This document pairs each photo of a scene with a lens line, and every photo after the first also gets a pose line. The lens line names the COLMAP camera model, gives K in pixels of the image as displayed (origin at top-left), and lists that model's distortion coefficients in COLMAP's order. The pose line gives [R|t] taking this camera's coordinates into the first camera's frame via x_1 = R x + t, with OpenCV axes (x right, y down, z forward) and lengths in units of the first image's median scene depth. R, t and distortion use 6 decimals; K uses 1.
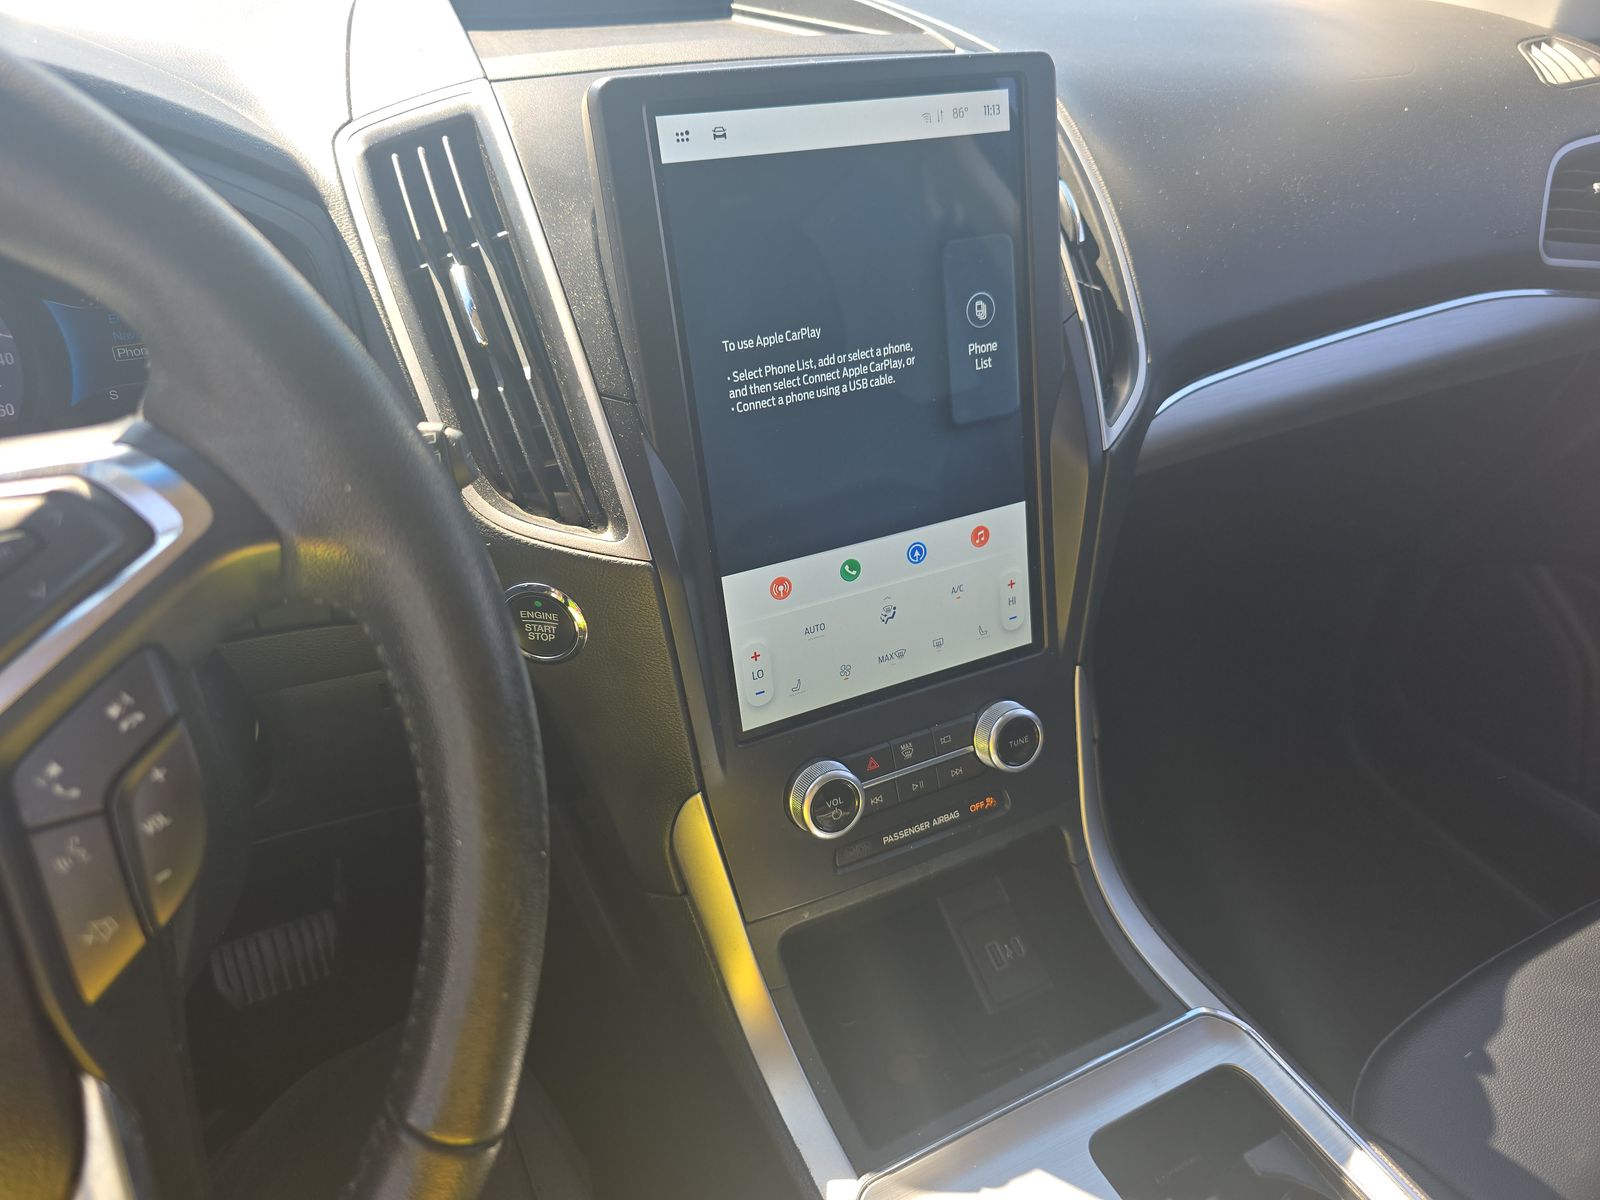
lens RADIAL K [[1073.3, 0, 757.5], [0, 1073.3, 617.3], [0, 0, 1]] dist [0.077105, -0.066664]
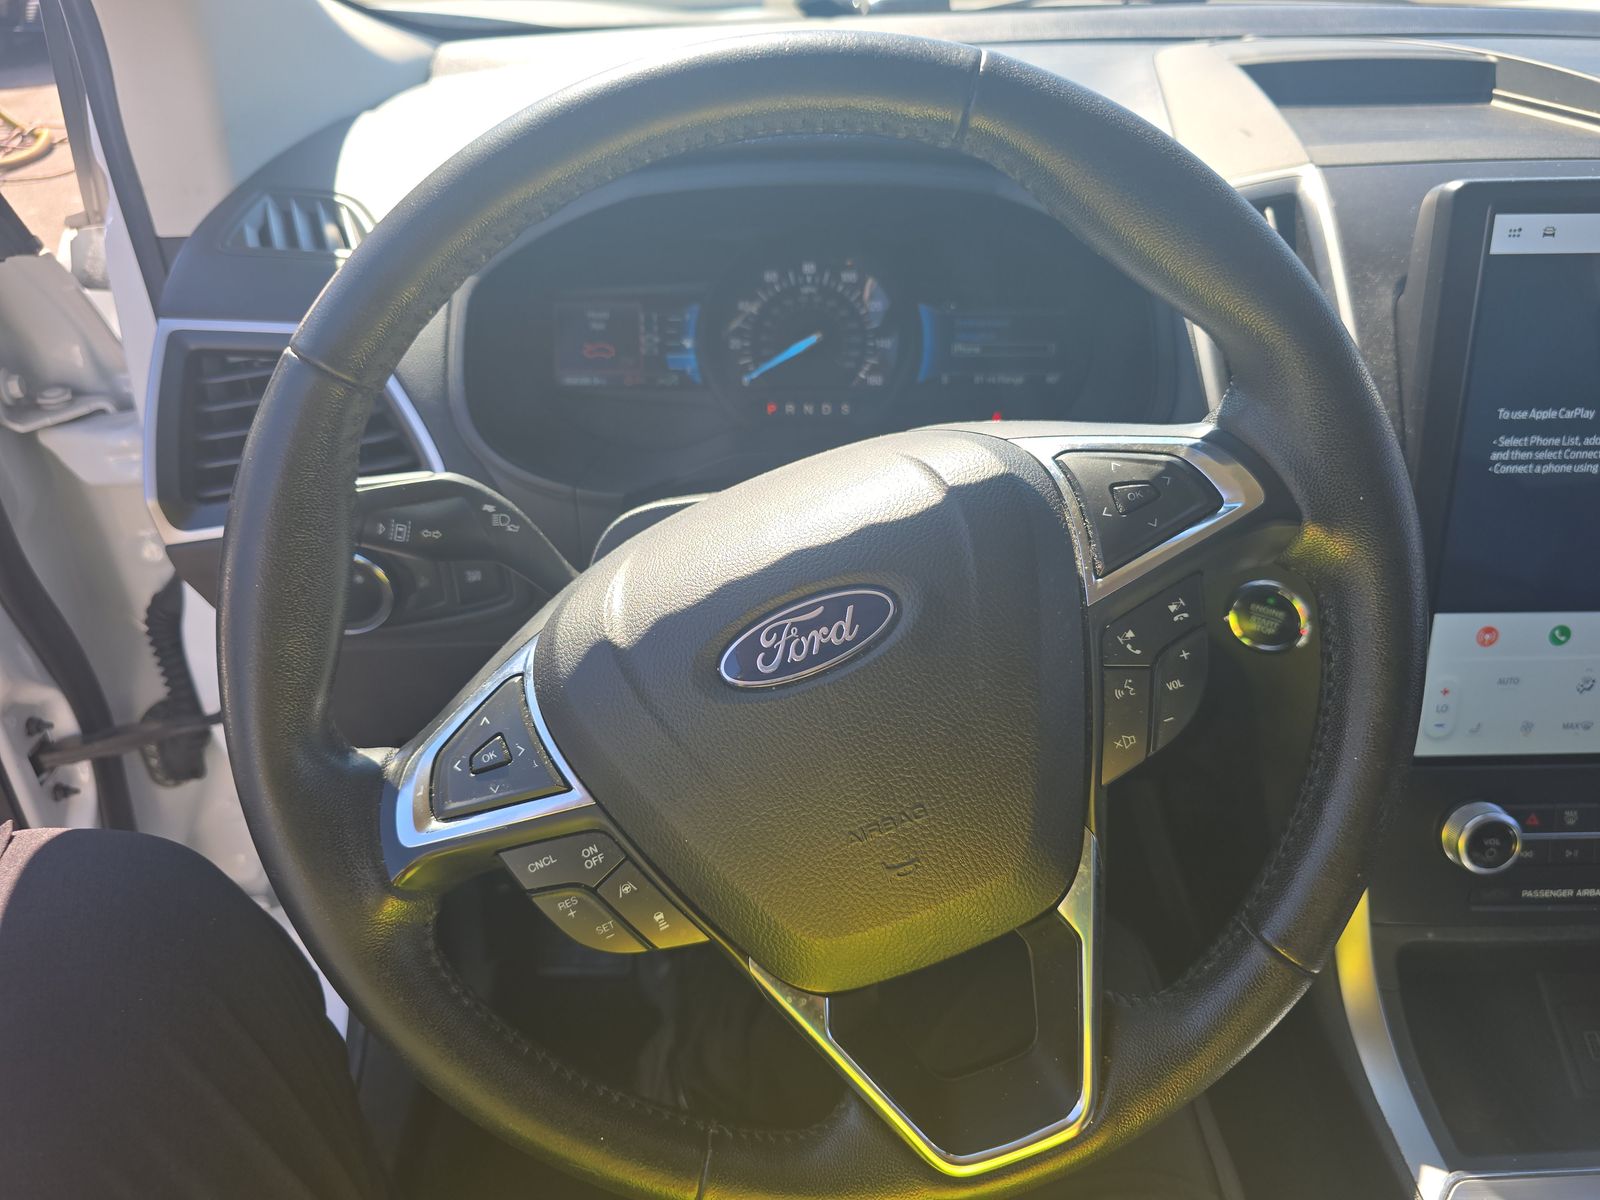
lens RADIAL K [[1082.0, 0, 749.8], [0, 1082.0, 606.0], [0, 0, 1]] dist [0.051601, -0.052364]
pose [[0.906166, 0.220512, -0.360885, -0.271346], [-0.225982, 0.973742, 0.027555, 0.084135], [0.357485, 0.056584, 0.932203, -0.314356]]
